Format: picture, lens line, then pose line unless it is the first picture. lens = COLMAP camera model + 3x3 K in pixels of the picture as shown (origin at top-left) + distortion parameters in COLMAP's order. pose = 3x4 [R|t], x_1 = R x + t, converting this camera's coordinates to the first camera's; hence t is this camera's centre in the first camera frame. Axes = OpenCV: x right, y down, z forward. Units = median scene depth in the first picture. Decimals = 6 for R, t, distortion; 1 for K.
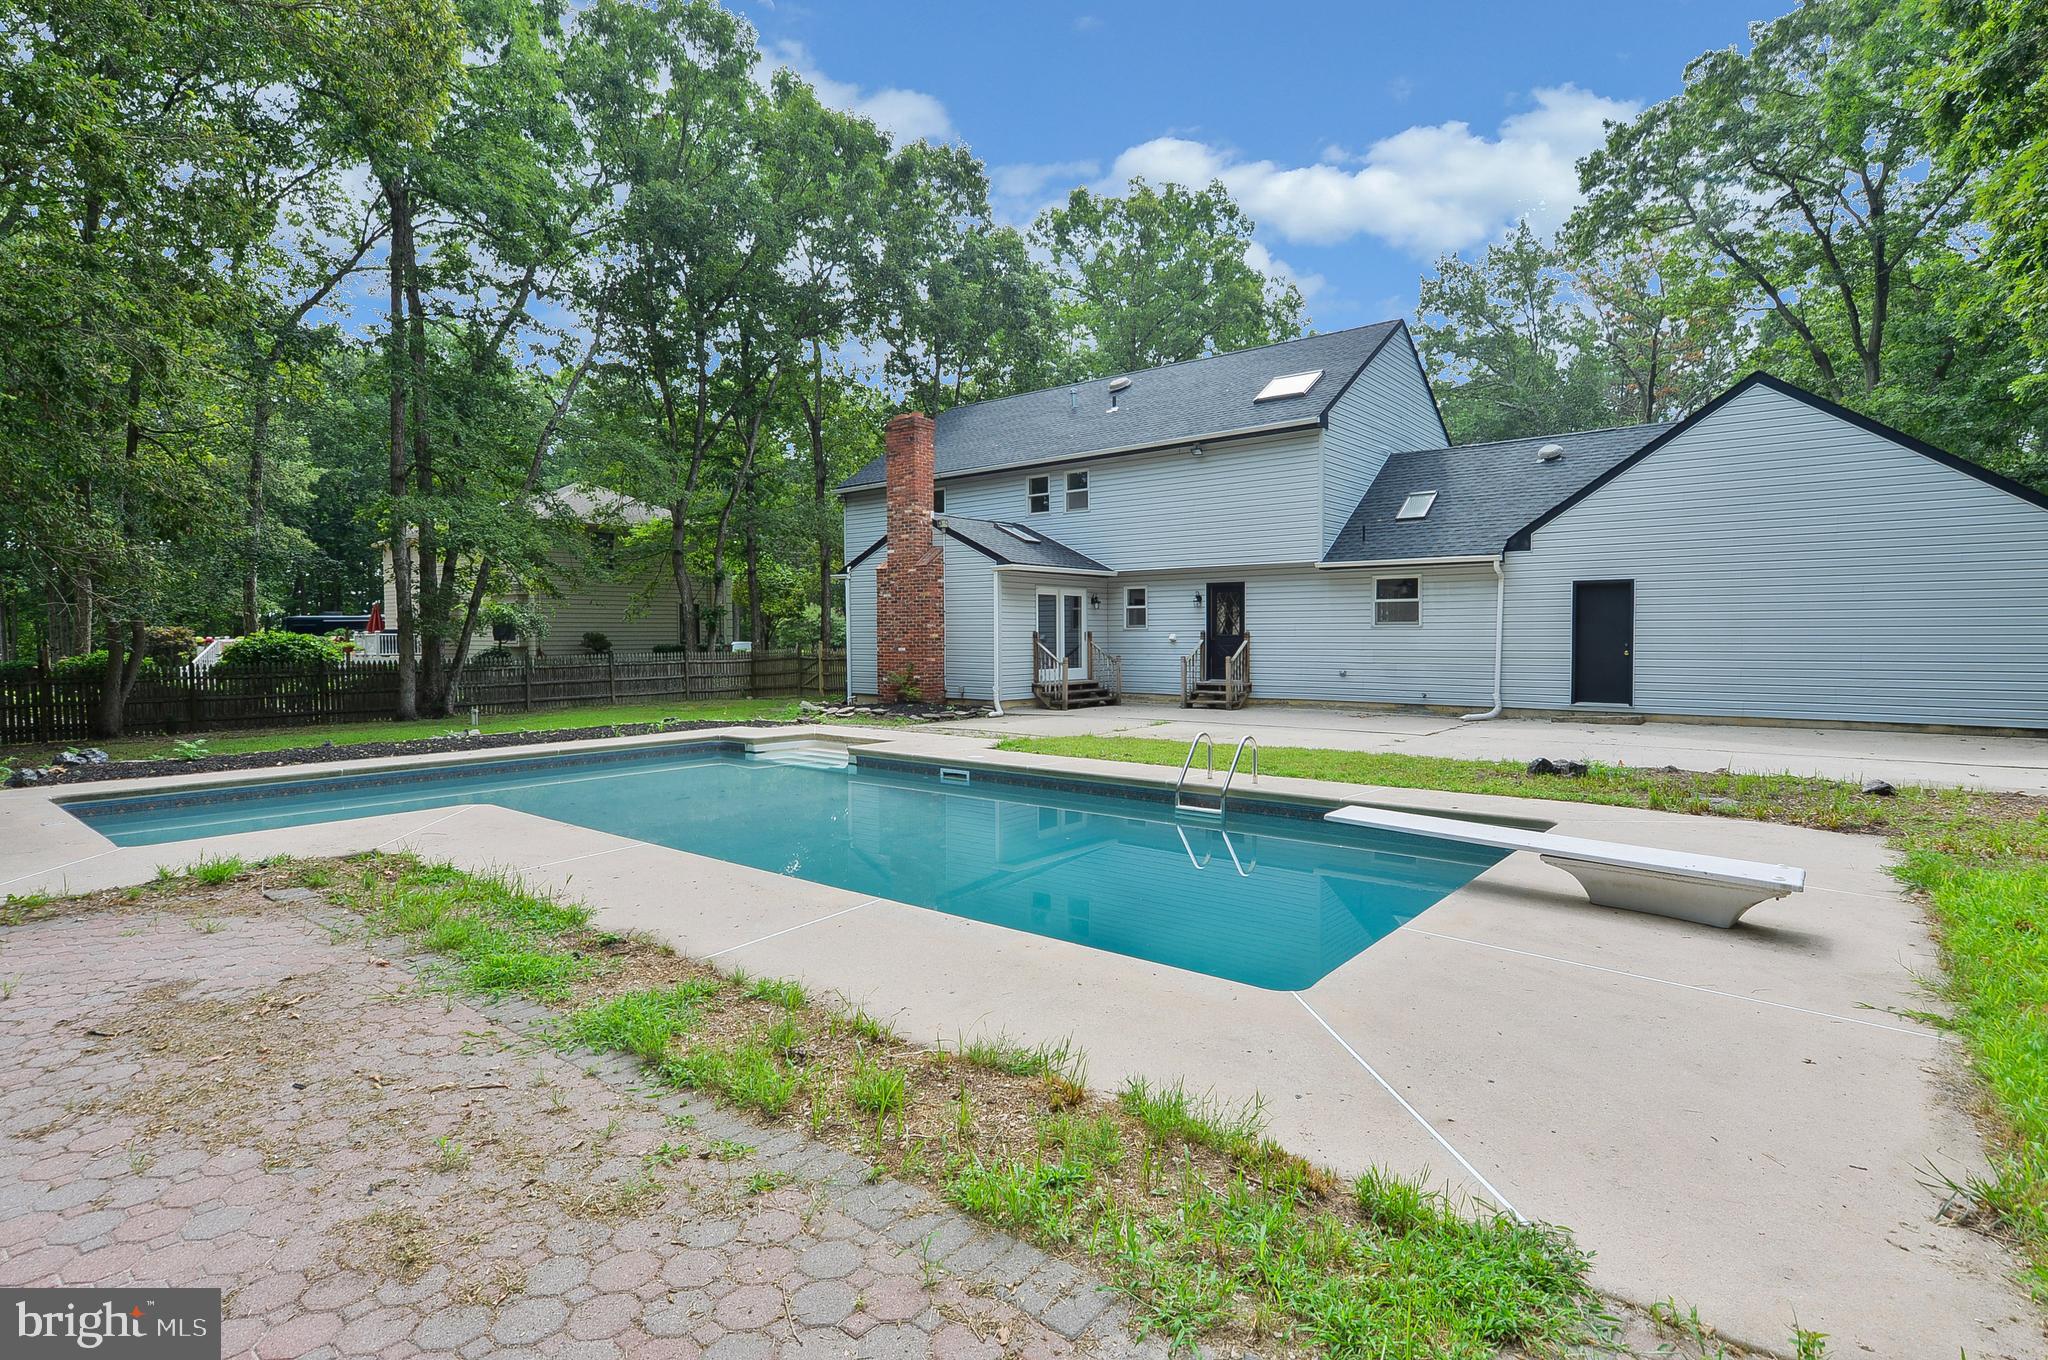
lens RADIAL K [[1027.5, 0, 1012.0], [0, 1027.5, 673.9], [0, 0, 1]] dist [-0.032536, -0.000329]
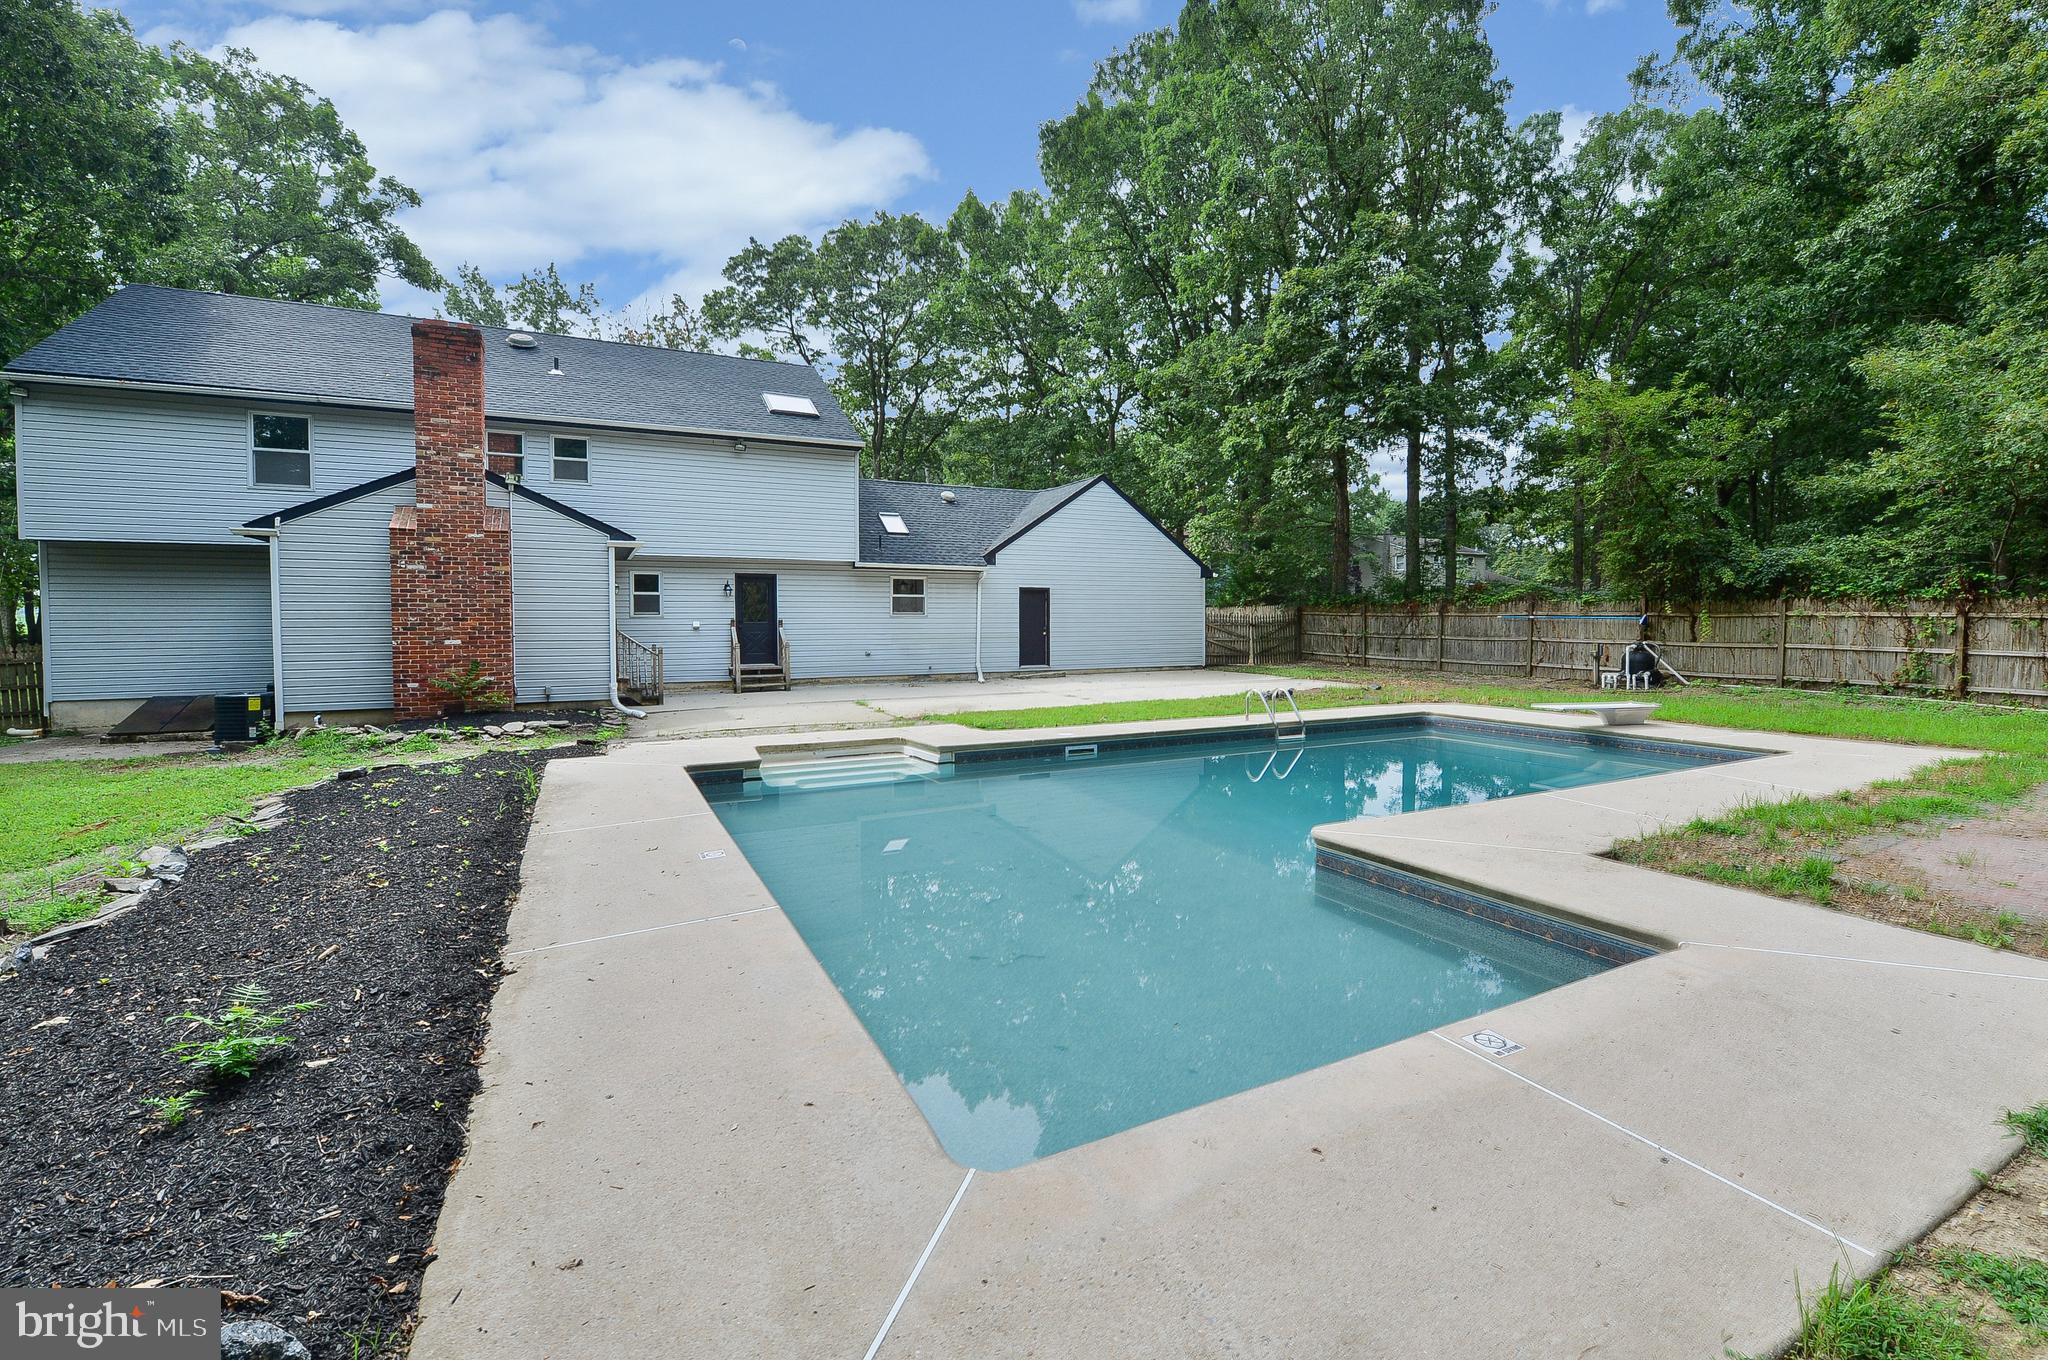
lens RADIAL K [[843.4, 0, 1026.4], [0, 843.4, 656.5], [0, 0, 1]] dist [-0.021634, -0.000245]
pose [[0.384897, -0.036677, 0.922230, -0.513612], [0.035889, 0.999049, 0.024753, -0.014557], [-0.922261, 0.023571, 0.385848, 0.412443]]
